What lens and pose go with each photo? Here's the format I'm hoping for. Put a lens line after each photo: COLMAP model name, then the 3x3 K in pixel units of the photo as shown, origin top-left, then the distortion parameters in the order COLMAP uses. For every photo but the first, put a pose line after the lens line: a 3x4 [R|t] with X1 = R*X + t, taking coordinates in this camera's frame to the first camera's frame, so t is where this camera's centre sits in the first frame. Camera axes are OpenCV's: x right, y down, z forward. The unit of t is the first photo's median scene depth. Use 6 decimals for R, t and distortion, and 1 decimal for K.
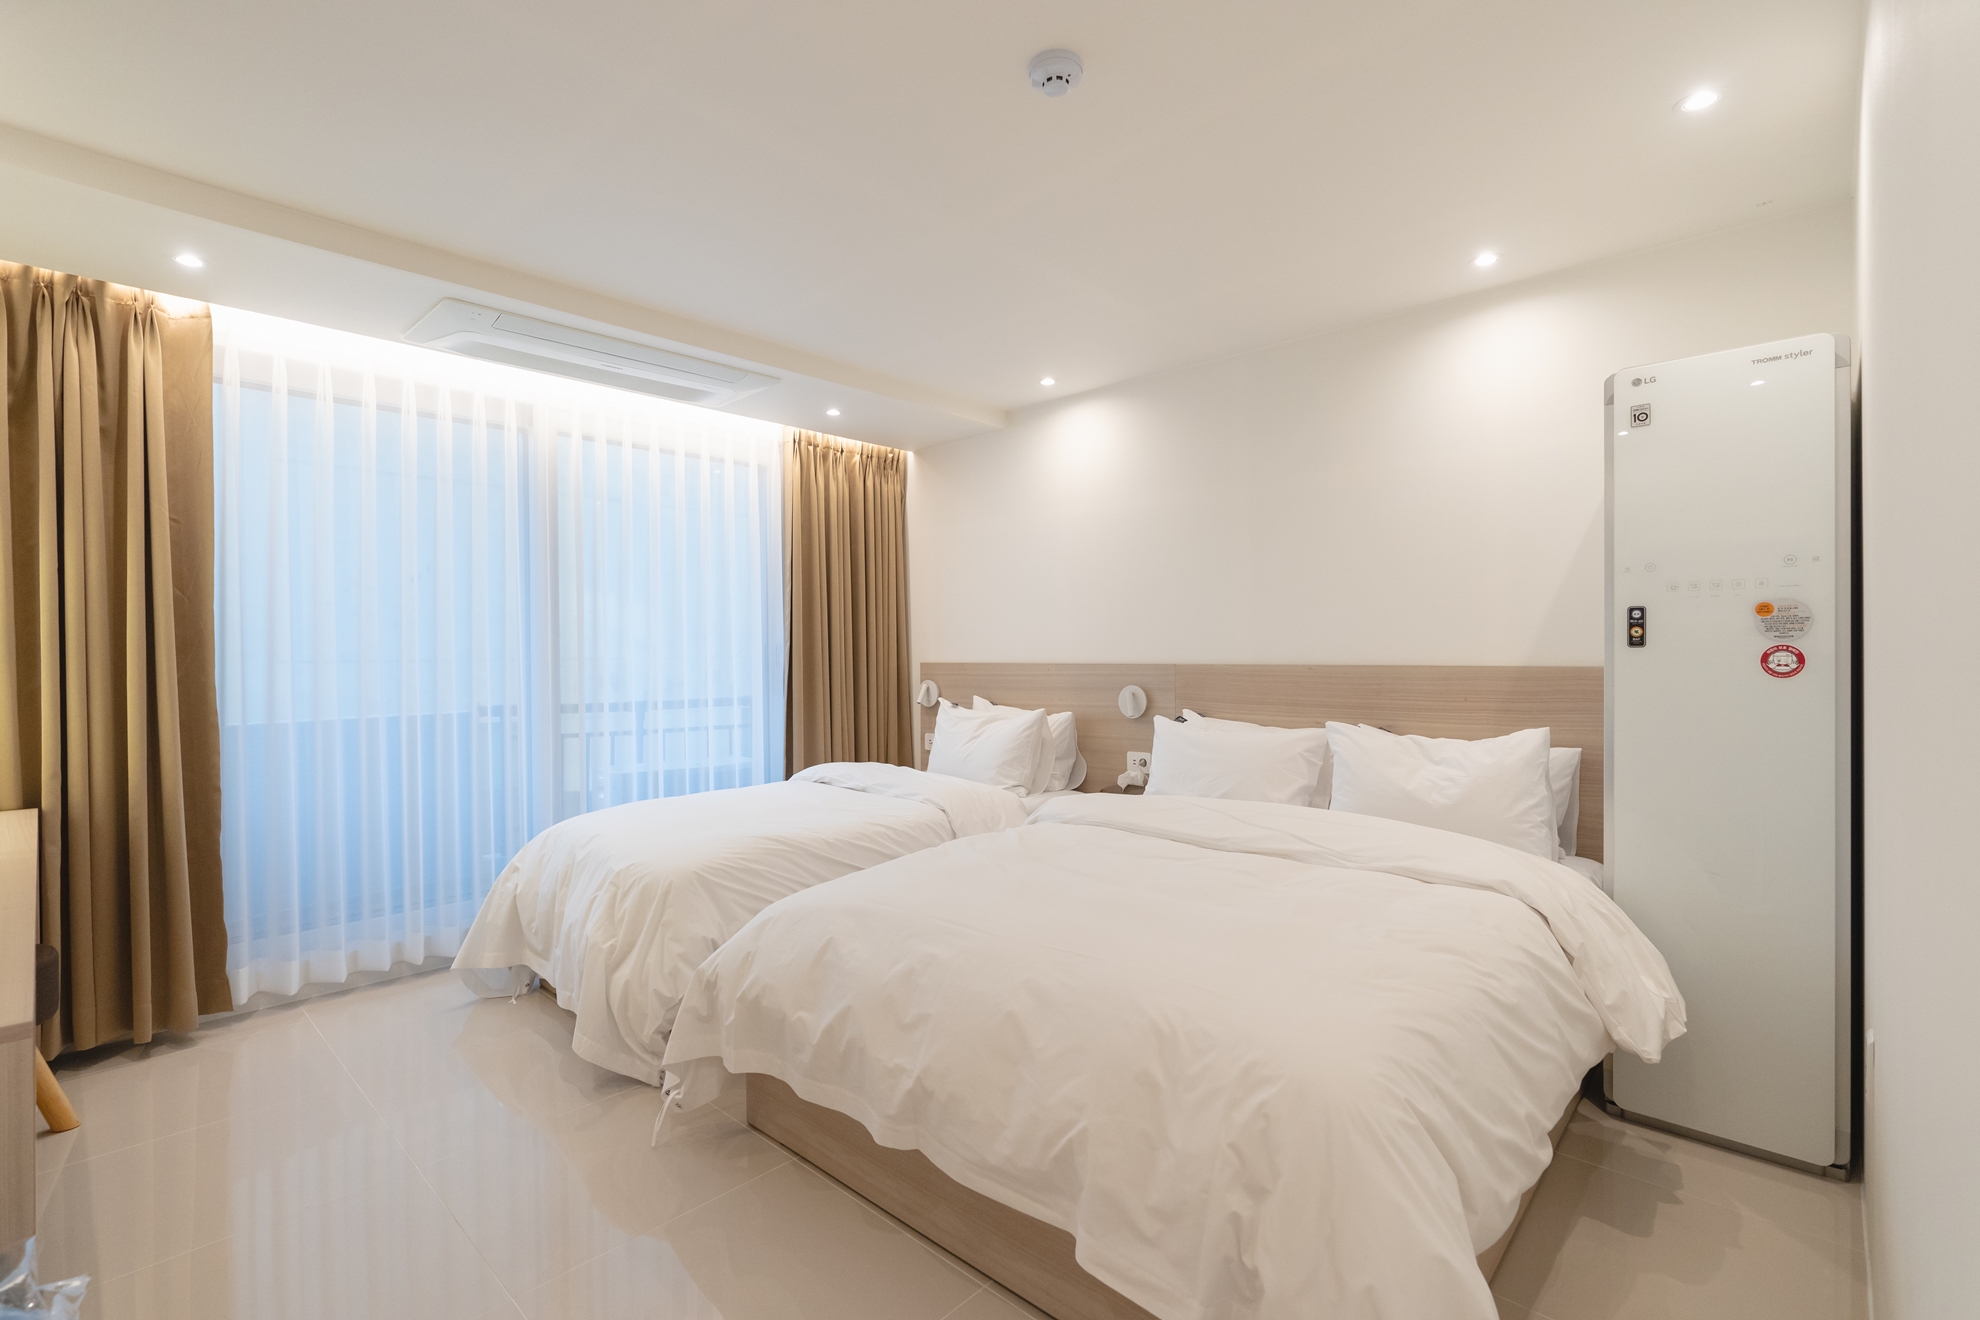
lens RADIAL K [[893.0, 0, 990.0], [0, 893.0, 660.0], [0, 0, 1]] dist [-0.005401, 0.000190]
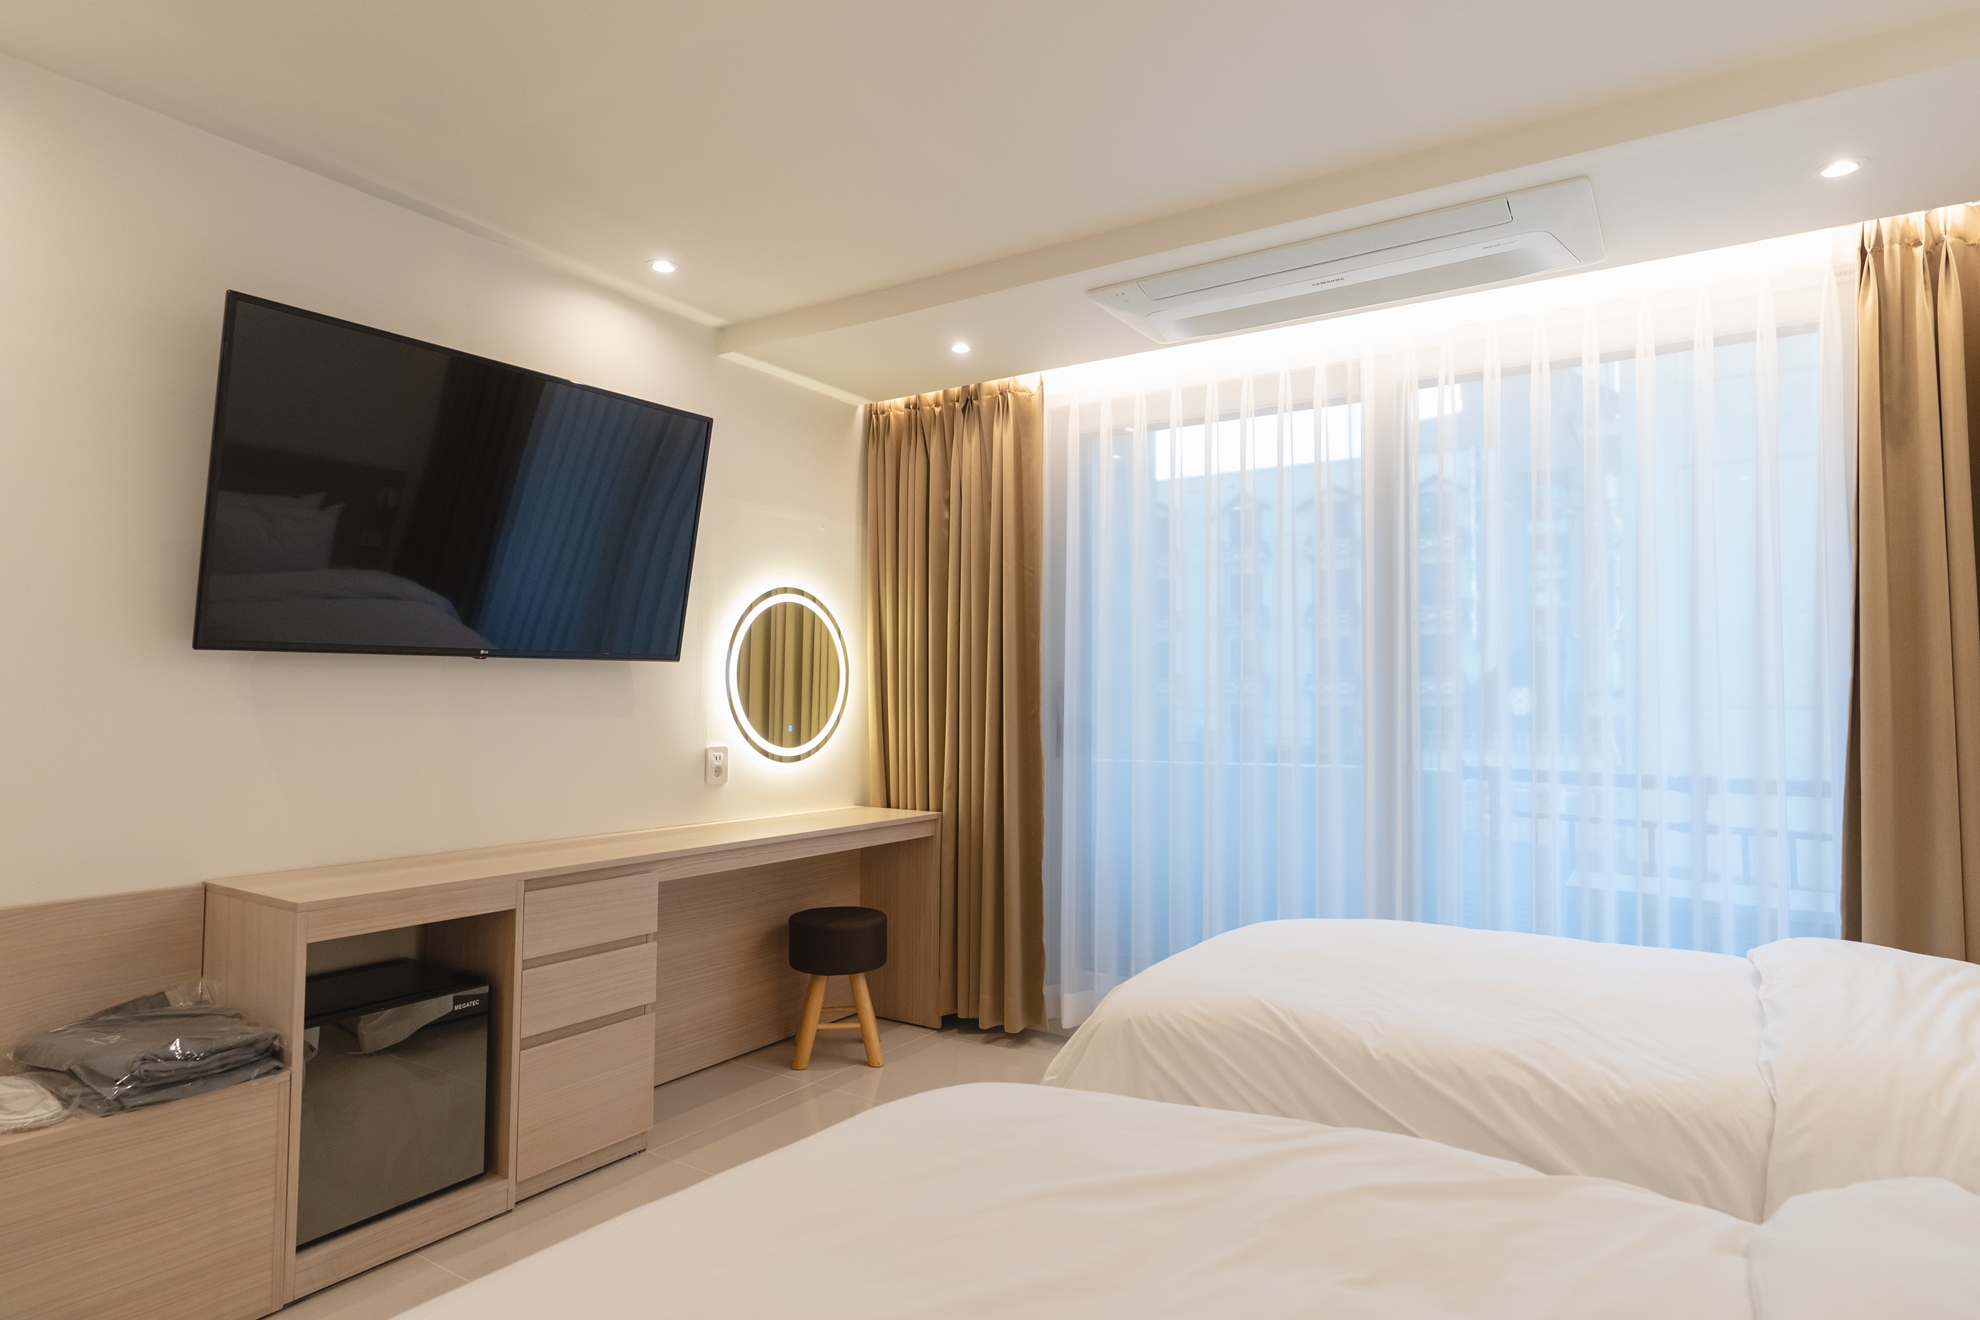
lens RADIAL K [[1143.4, 0, 990.0], [0, 1143.4, 660.0], [0, 0, 1]] dist [-0.003123, 0.001555]
pose [[0.161808, -0.016852, -0.986678, 0.455543], [-0.009312, 0.999784, -0.018603, -0.017641], [0.986778, 0.012199, 0.161616, 0.666554]]
